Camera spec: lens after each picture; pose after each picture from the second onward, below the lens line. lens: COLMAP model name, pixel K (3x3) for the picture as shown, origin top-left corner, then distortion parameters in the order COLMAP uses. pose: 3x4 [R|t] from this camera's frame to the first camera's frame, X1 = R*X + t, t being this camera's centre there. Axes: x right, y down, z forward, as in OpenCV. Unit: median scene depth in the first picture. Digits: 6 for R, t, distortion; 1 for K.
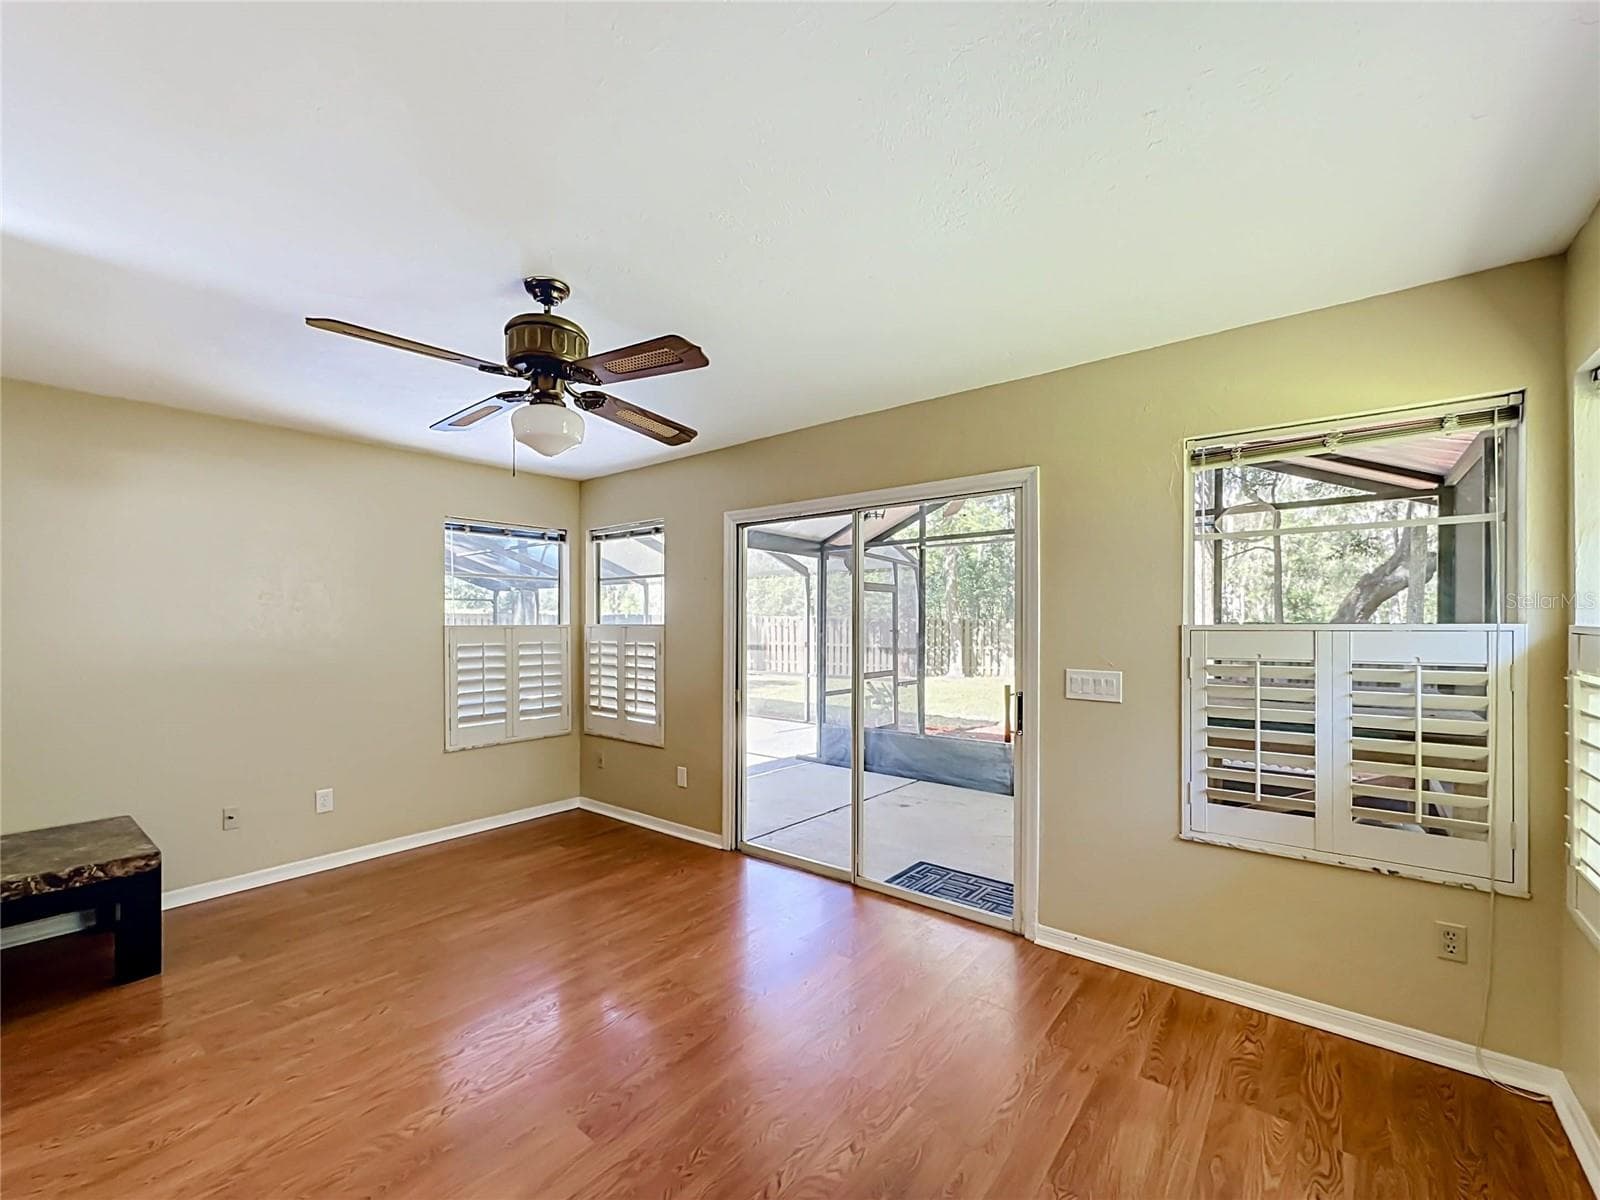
lens RADIAL K [[658.2, 0, 806.1], [0, 658.2, 603.7], [0, 0, 1]] dist [0.001264, 0.000022]
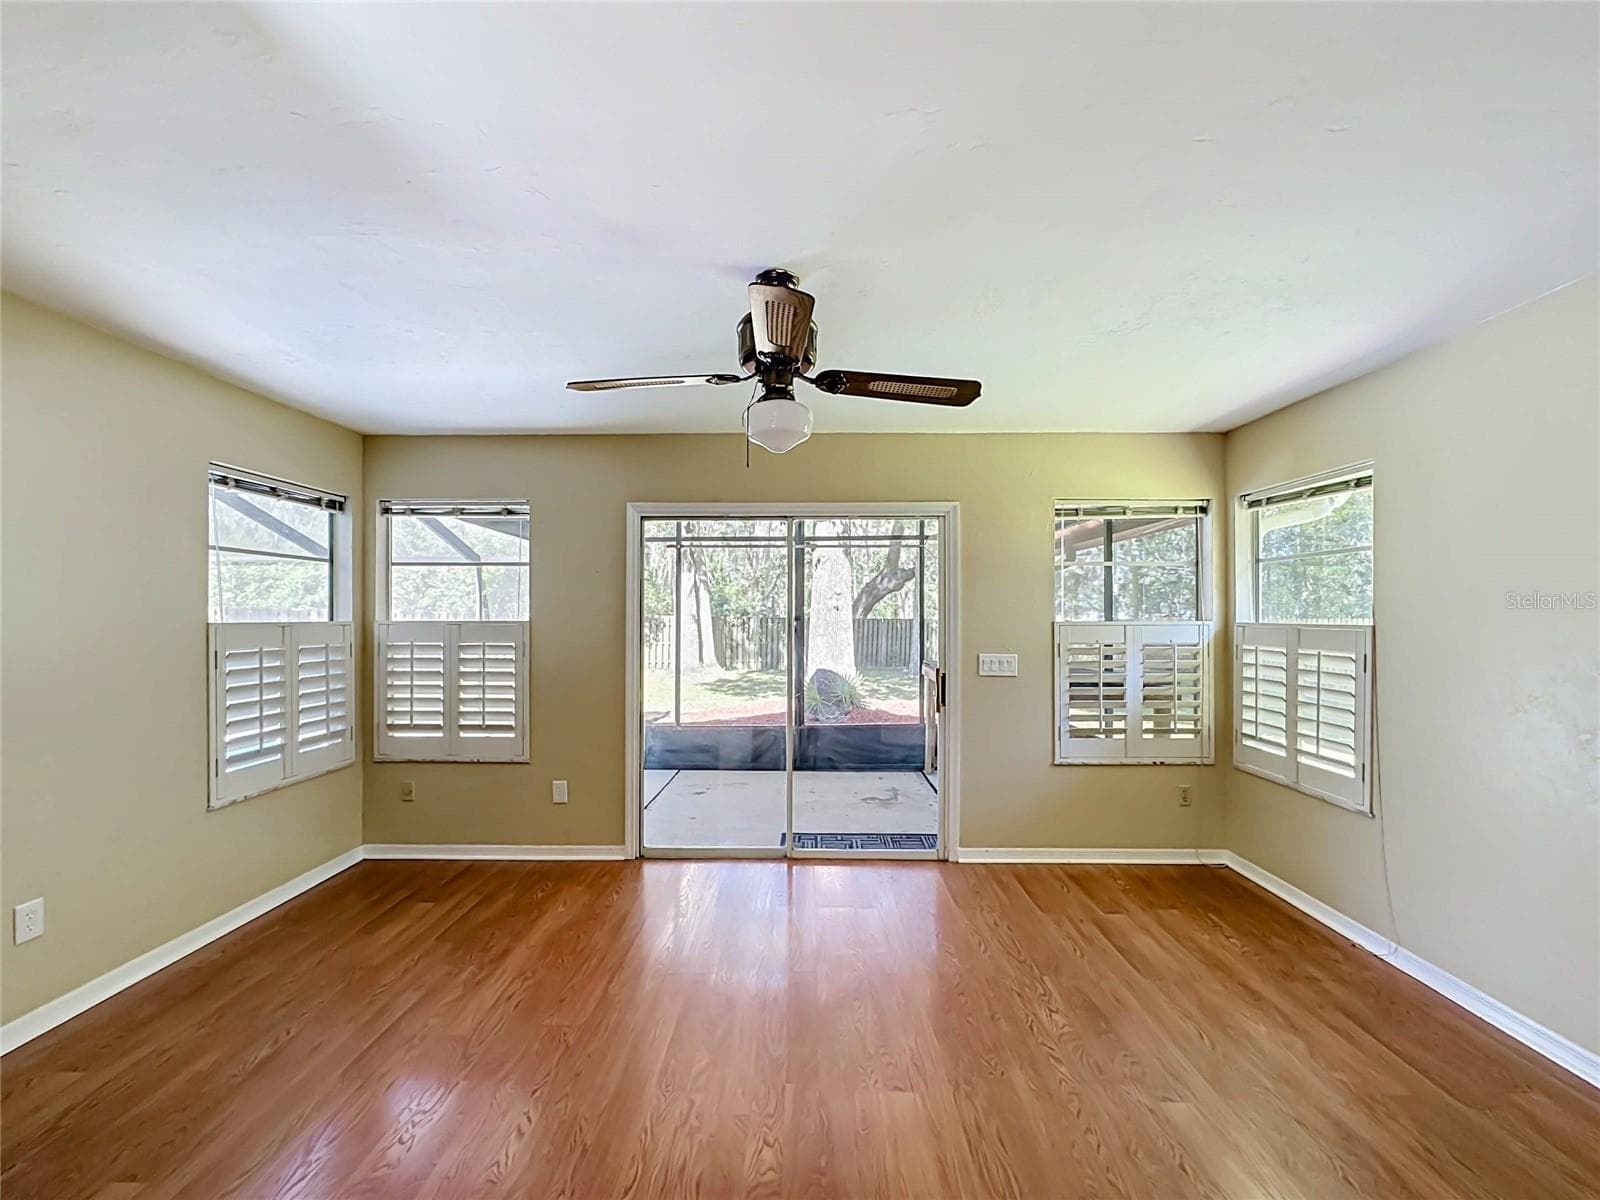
lens RADIAL K [[651.8, 0, 799.8], [0, 651.8, 592.2], [0, 0, 1]] dist [-0.000040, 0.000575]
pose [[0.795974, 0.025865, 0.604778, -0.501049], [-0.020130, 0.999665, -0.016260, 0.000328], [-0.604996, 0.000768, 0.796228, 0.106507]]
